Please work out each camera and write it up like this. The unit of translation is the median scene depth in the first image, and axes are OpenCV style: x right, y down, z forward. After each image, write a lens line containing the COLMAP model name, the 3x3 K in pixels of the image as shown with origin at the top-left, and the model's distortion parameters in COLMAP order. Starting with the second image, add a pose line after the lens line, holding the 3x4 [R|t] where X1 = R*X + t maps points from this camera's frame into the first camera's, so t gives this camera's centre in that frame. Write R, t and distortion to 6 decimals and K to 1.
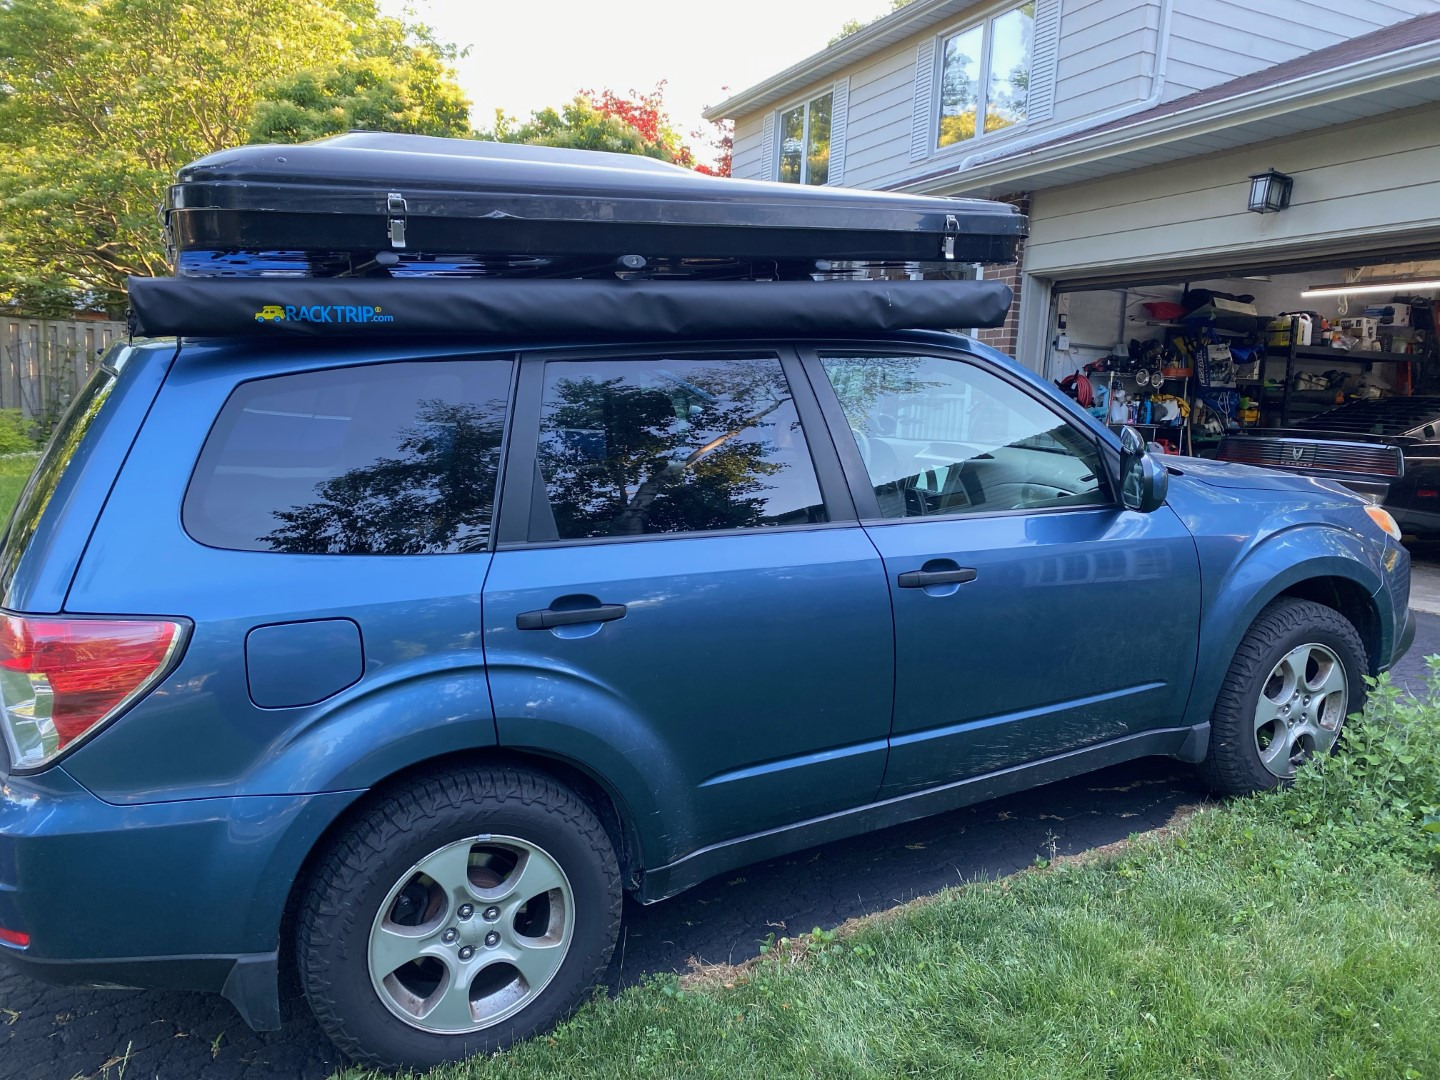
lens RADIAL K [[1066.7, 0, 732.0], [0, 1066.7, 538.9], [0, 0, 1]] dist [0.023082, -0.021391]
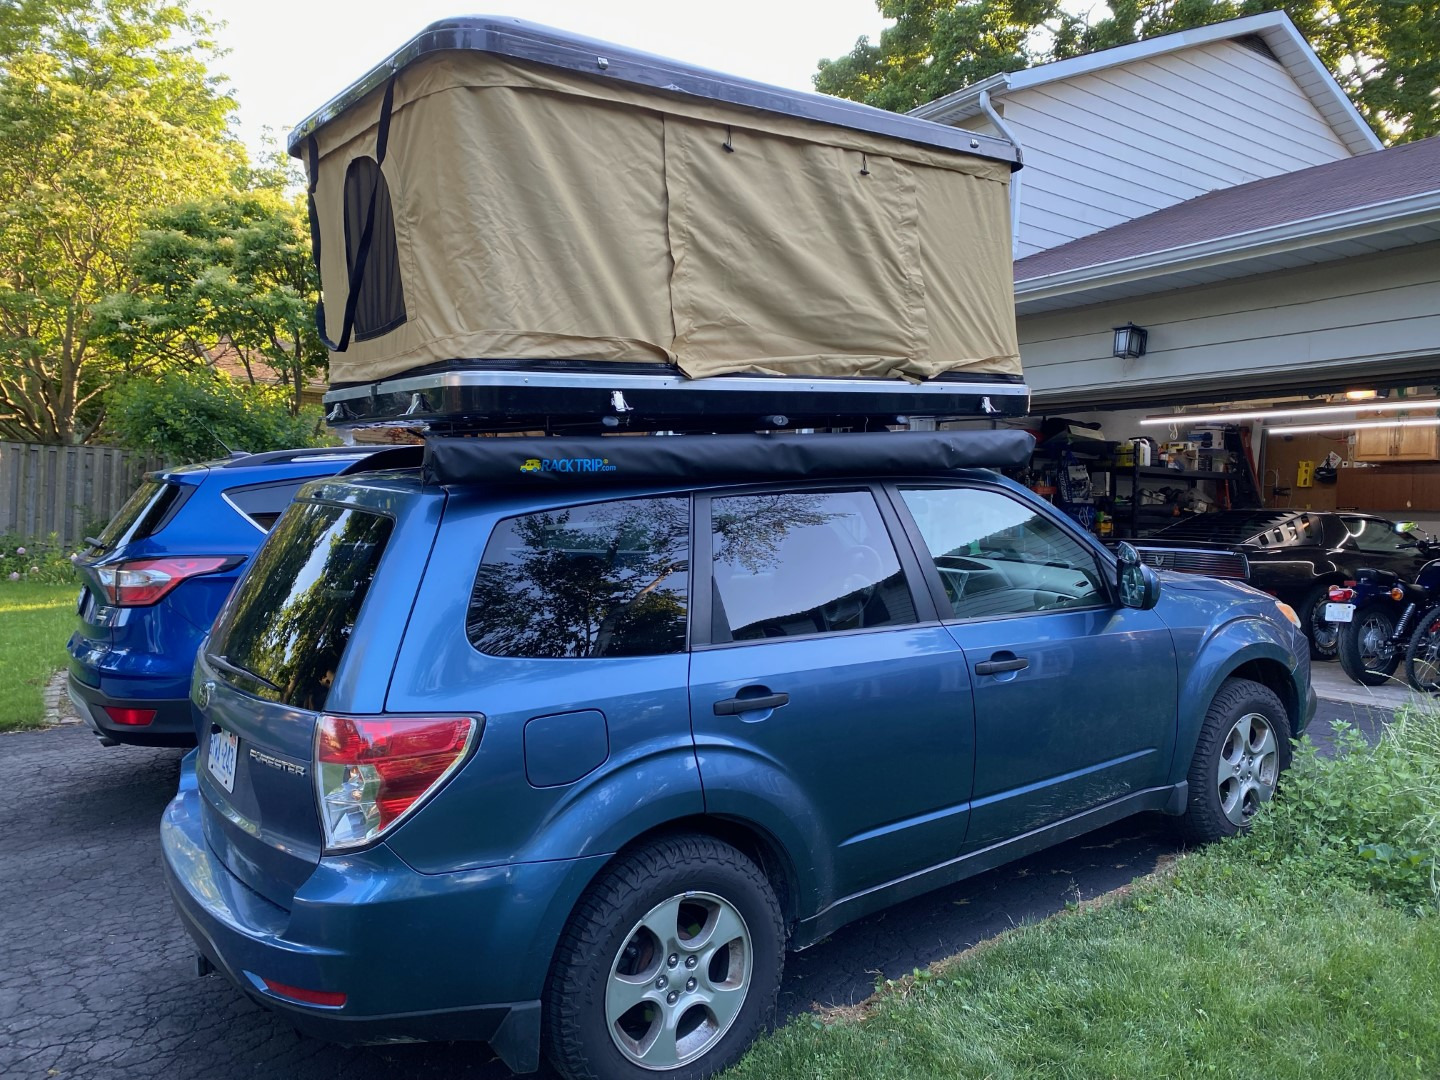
lens RADIAL K [[1066.7, 0, 730.1], [0, 1066.7, 536.1], [0, 0, 1]] dist [0.023082, -0.021391]
pose [[0.988311, -0.015107, 0.151698, -0.291512], [0.031608, 0.993761, -0.106961, 0.008365], [-0.149135, 0.110505, 0.982623, -0.182662]]
